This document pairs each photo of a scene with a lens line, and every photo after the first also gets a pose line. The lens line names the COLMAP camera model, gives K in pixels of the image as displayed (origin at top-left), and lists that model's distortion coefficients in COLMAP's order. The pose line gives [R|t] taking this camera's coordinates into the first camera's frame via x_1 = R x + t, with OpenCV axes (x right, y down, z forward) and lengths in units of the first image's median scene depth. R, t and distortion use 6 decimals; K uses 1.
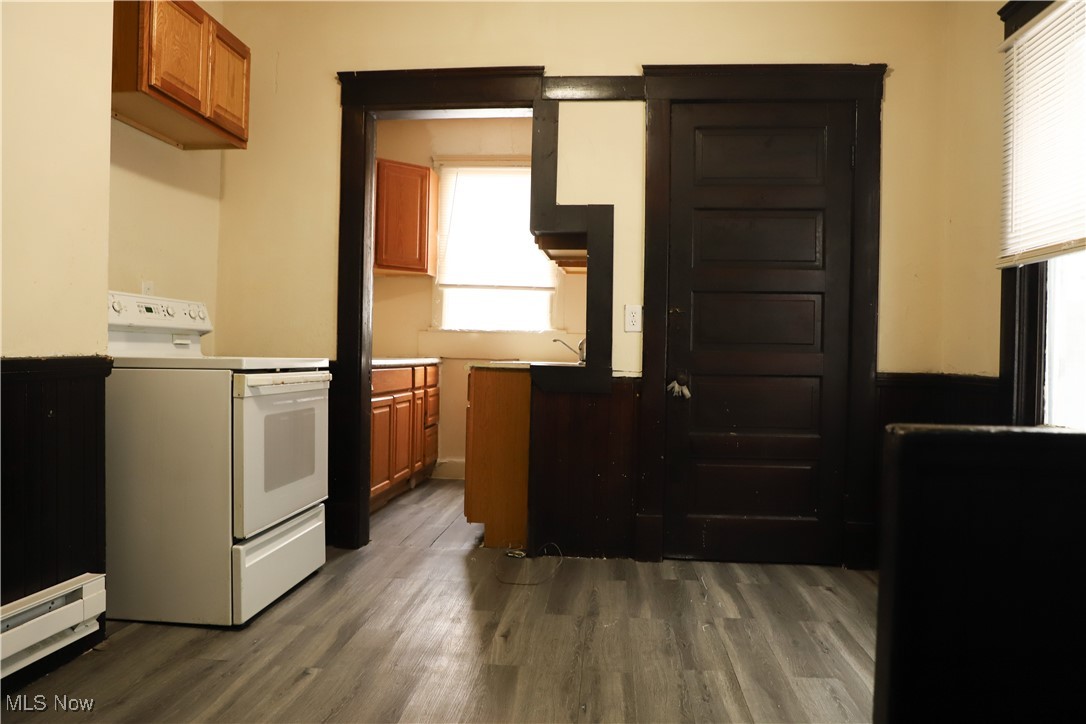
lens RADIAL K [[765.4, 0, 513.9], [0, 765.4, 366.5], [0, 0, 1]] dist [-0.065234, 0.019321]
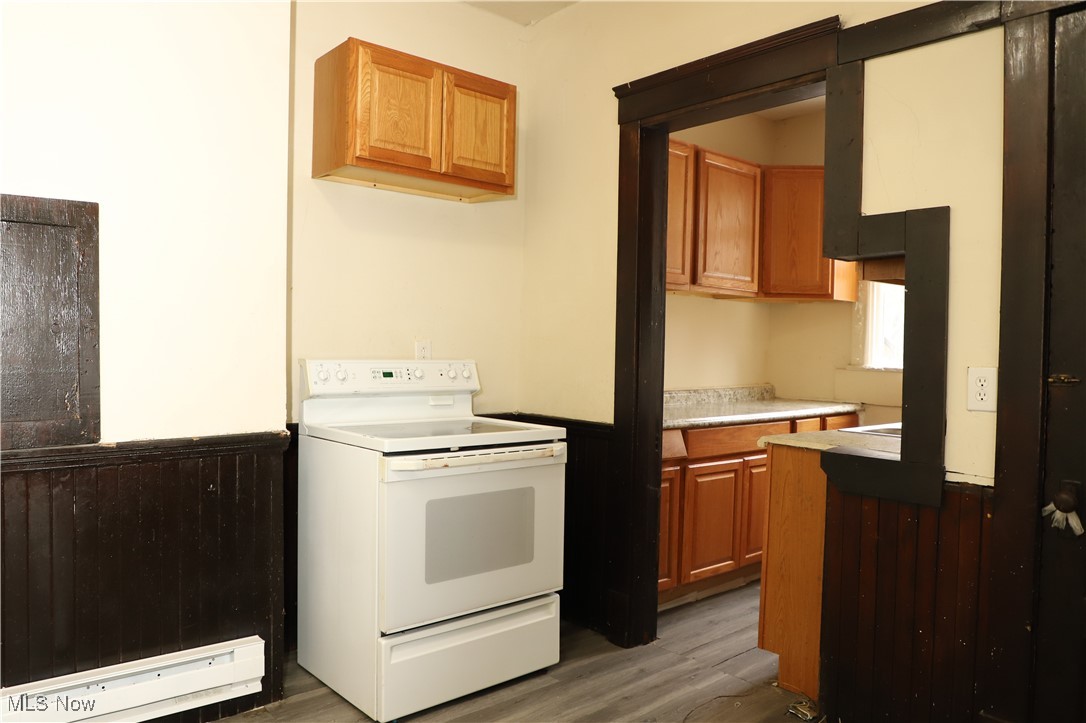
lens RADIAL K [[765.4, 0, 531.7], [0, 765.4, 363.2], [0, 0, 1]] dist [-0.065234, 0.019321]
pose [[0.735761, 0.009871, -0.677170, 0.298799], [-0.013746, 0.999905, -0.000360, -0.079225], [0.677102, 0.009574, 0.735827, 0.321692]]
